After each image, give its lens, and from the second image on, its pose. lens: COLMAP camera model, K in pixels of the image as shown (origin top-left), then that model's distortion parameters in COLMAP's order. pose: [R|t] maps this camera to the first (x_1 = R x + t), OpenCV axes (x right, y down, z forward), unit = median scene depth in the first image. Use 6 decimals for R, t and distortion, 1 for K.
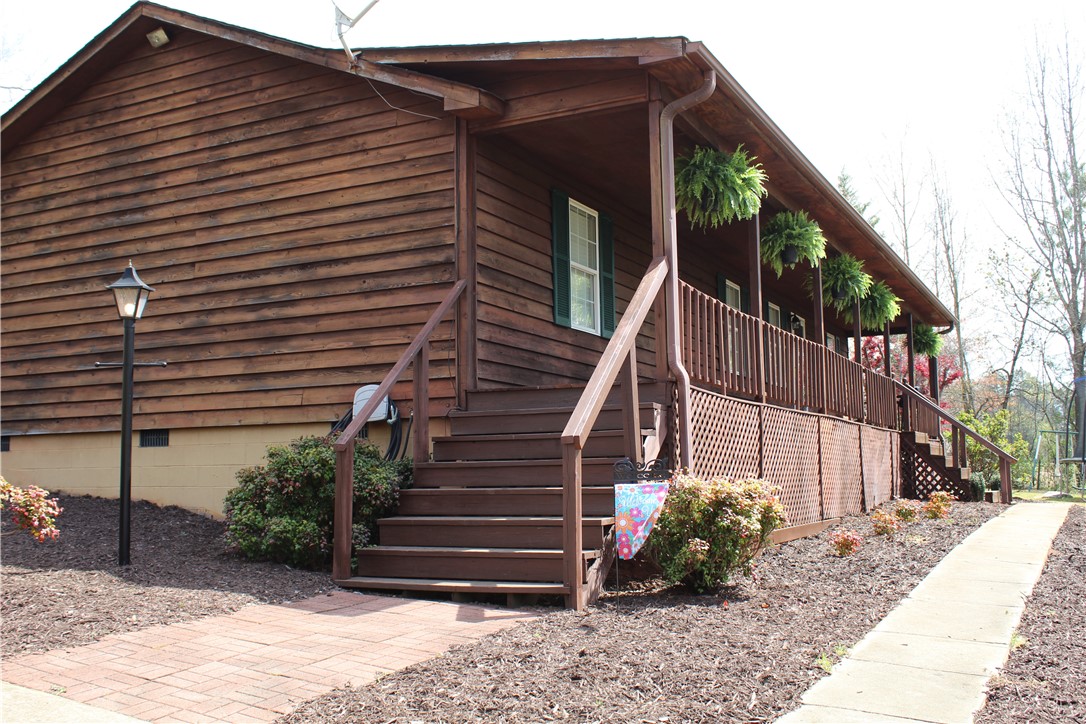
lens RADIAL K [[1138.7, 0, 539.5], [0, 1138.7, 357.8], [0, 0, 1]] dist [-0.095659, 0.000000]
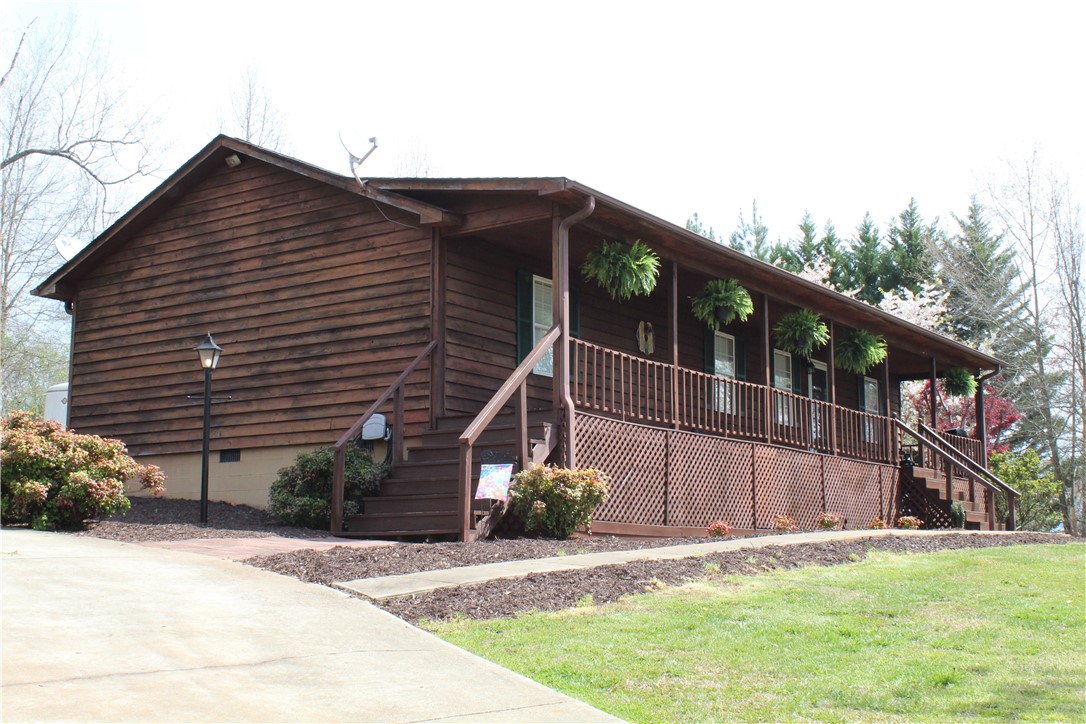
lens RADIAL K [[1426.2, 0, 542.6], [0, 1426.2, 364.6], [0, 0, 1]] dist [-0.116945, 0.000000]
pose [[0.990707, -0.007873, -0.135786, 0.294172], [0.003202, 0.999397, -0.034584, 0.023482], [0.135977, 0.033828, 0.990134, -0.720200]]
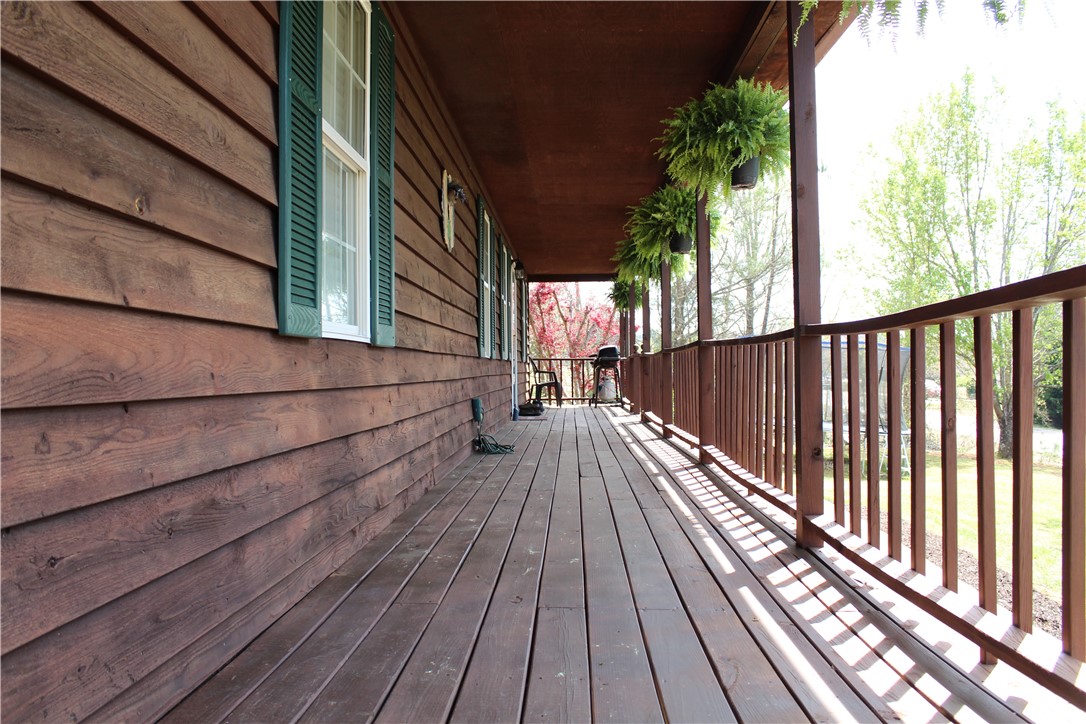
lens RADIAL K [[917.3, 0, 543.2], [0, 917.3, 361.6], [0, 0, 1]] dist [-0.012323, -0.004524]
pose [[0.906714, 0.017285, 0.421391, -0.024249], [-0.060606, 0.994130, 0.089629, -0.050866], [-0.417368, -0.106807, 0.902439, 0.837109]]
